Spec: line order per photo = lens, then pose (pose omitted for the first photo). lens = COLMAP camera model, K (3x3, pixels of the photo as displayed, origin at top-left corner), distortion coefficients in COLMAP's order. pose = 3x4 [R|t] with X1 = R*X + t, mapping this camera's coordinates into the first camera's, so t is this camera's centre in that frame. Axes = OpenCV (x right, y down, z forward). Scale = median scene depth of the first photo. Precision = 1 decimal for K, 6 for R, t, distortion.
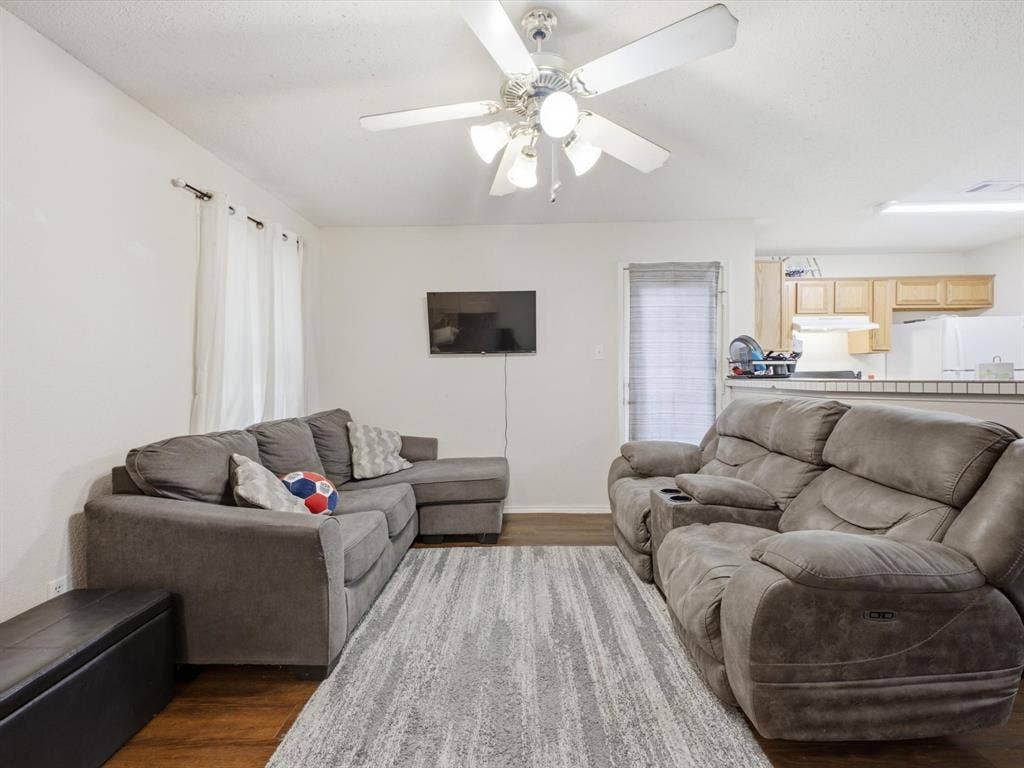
lens RADIAL K [[461.2, 0, 510.5], [0, 461.2, 380.3], [0, 0, 1]] dist [0.019718, -0.001391]
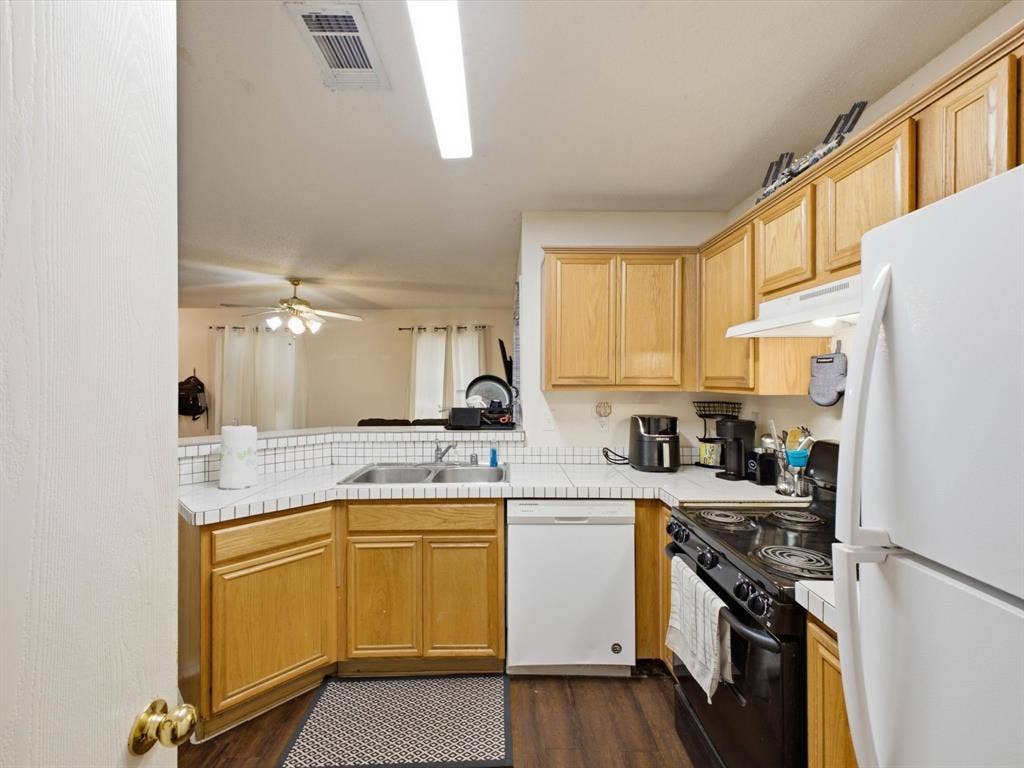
lens RADIAL K [[461.2, 0, 510.5], [0, 461.2, 380.3], [0, 0, 1]] dist [0.019718, -0.001391]
pose [[0.027577, 0.002884, -0.999616, 1.800896], [-0.014853, 0.999887, 0.002475, -0.123518], [0.999509, 0.014780, 0.027616, 1.395507]]
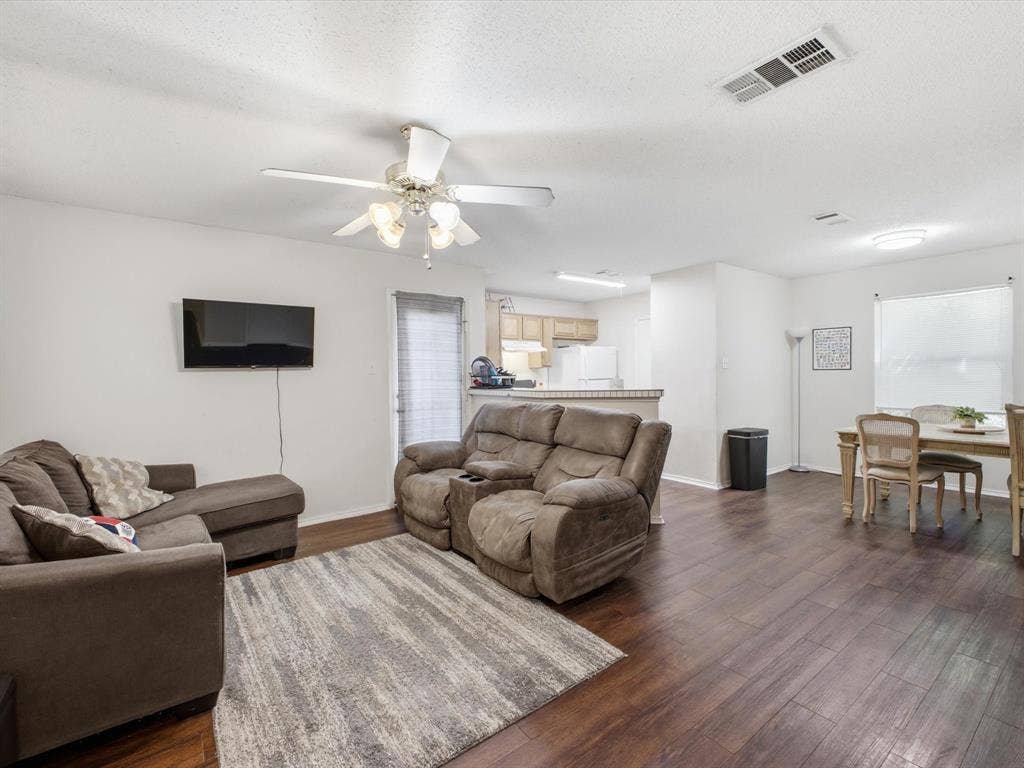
lens RADIAL K [[468.8, 0, 513.5], [0, 468.8, 381.5], [0, 0, 1]] dist [0.036829, -0.000480]
pose [[0.784190, -0.012412, 0.620397, -0.356478], [0.016318, 0.999867, -0.000622, -0.030543], [-0.620306, 0.010612, 0.784288, -0.146720]]
